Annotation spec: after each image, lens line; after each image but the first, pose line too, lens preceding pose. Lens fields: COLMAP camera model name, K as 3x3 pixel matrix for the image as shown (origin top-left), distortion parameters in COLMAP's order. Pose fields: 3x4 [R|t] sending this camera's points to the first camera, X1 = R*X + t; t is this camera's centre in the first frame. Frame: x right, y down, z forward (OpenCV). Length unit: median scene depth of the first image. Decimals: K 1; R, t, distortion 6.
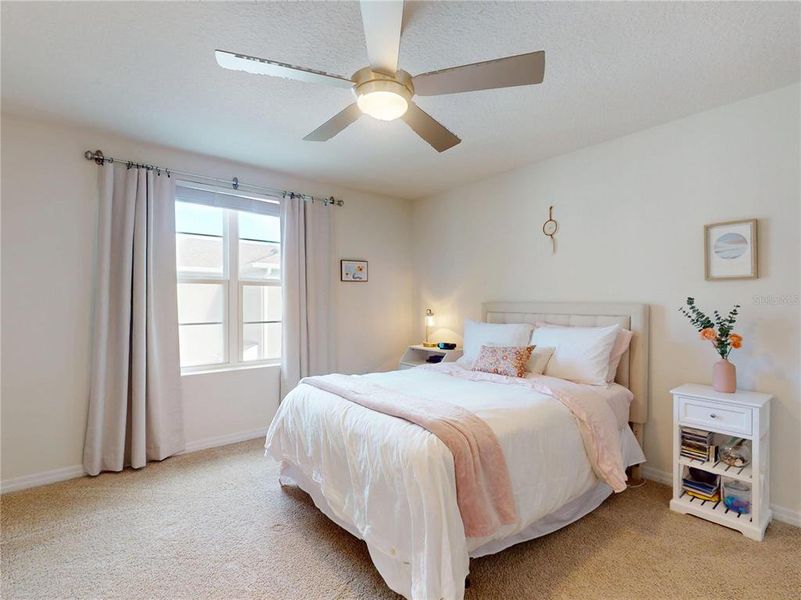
lens RADIAL K [[392.4, 0, 400.5], [0, 392.4, 300.0], [0, 0, 1]] dist [-0.000187, -0.000313]
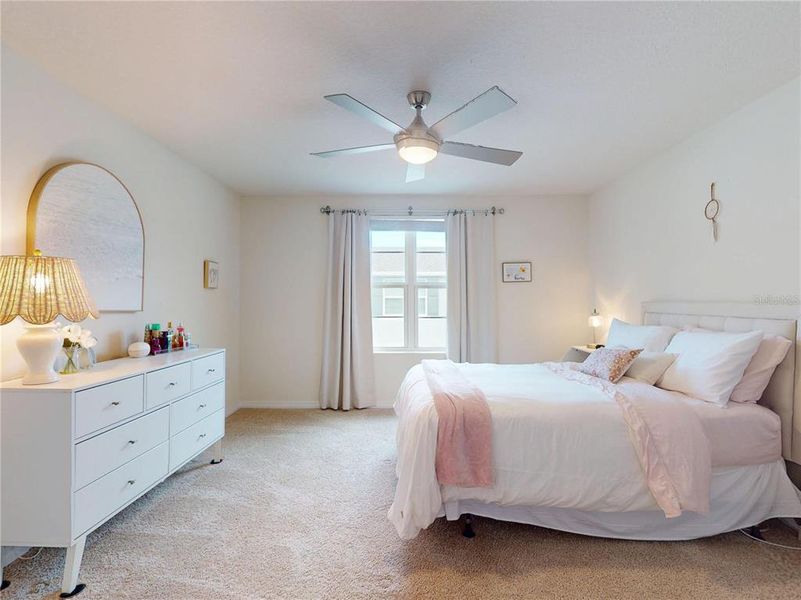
lens RADIAL K [[392.4, 0, 400.5], [0, 392.4, 300.0], [0, 0, 1]] dist [-0.000187, -0.000313]
pose [[0.772674, -0.003213, -0.634795, 0.417327], [0.003948, 0.999992, -0.000256, 0.000863], [0.634791, -0.002308, 0.772681, -0.037951]]
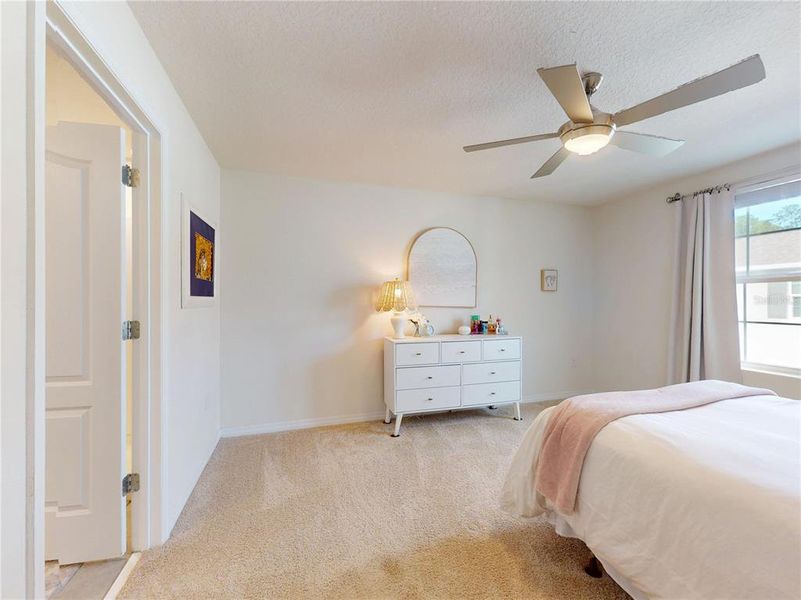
lens RADIAL K [[331.9, 0, 392.5], [0, 331.9, 301.2], [0, 0, 1]] dist [-0.000478, -0.000022]
pose [[-0.378079, -0.000452, -0.925773, 0.638419], [0.005765, 0.999979, -0.002842, 0.002771], [0.925755, -0.006411, -0.378068, 0.451905]]
